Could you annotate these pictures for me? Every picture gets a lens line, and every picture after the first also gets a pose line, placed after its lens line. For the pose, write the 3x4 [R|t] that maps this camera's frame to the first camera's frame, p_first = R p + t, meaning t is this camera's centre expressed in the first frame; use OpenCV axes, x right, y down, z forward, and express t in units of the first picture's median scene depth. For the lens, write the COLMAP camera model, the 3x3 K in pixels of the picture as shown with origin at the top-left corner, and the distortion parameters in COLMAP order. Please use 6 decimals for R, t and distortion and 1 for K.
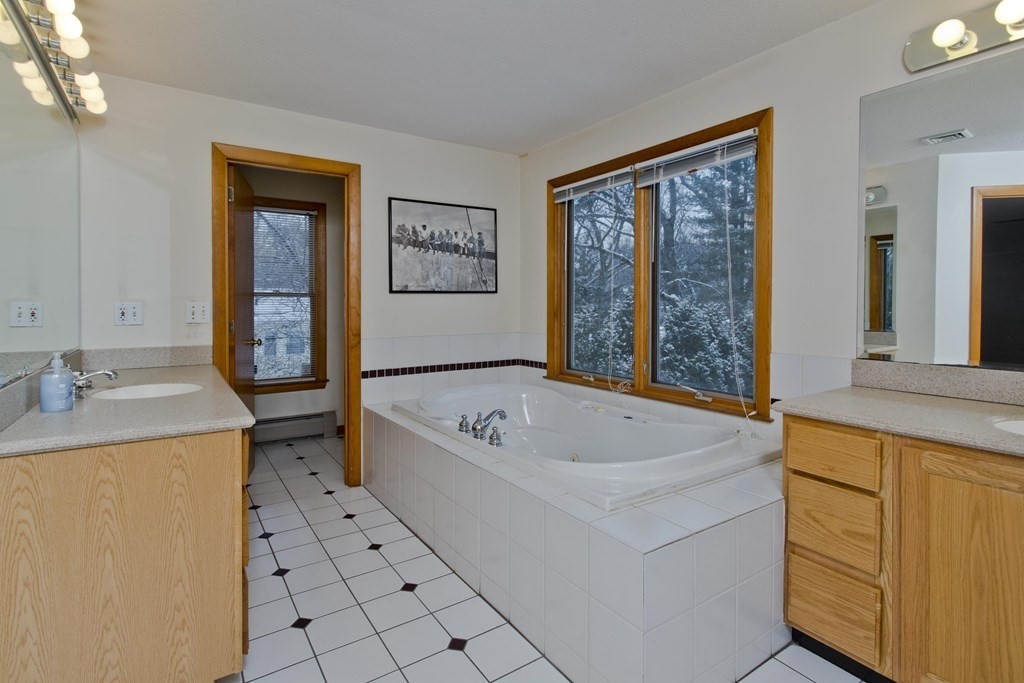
lens RADIAL K [[503.0, 0, 509.2], [0, 503.0, 310.7], [0, 0, 1]] dist [0.002535, 0.001069]
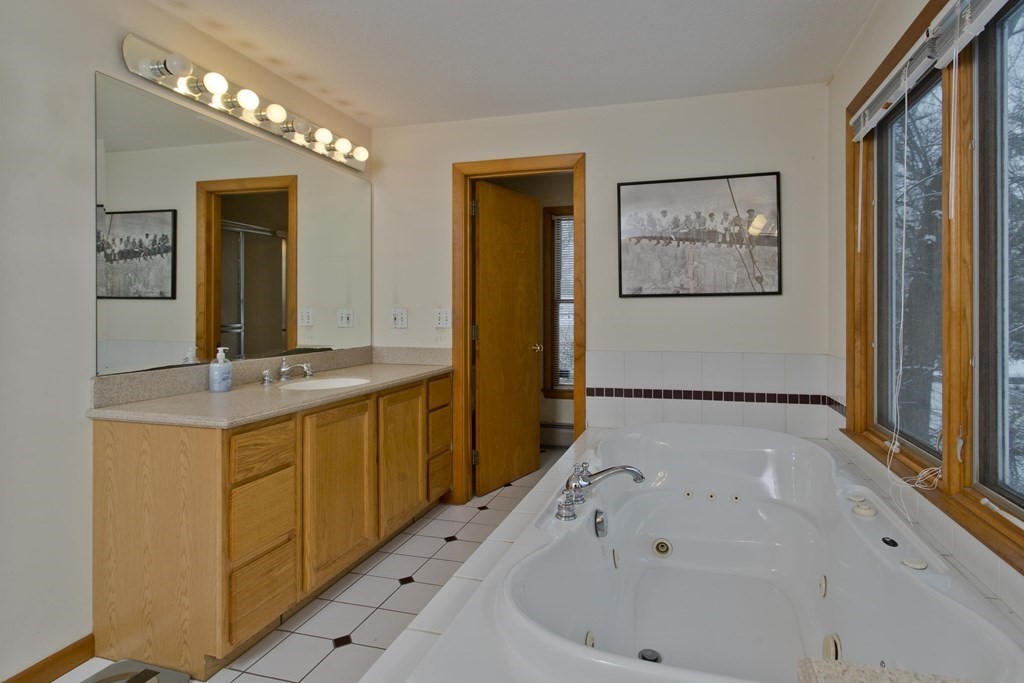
lens RADIAL K [[515.2, 0, 512.1], [0, 515.2, 310.4], [0, 0, 1]] dist [0.000810, 0.000289]
pose [[0.671796, -0.000157, -0.740737, 0.269069], [-0.009279, 0.999920, -0.008627, -0.004584], [0.740679, 0.012669, 0.671740, 0.283191]]
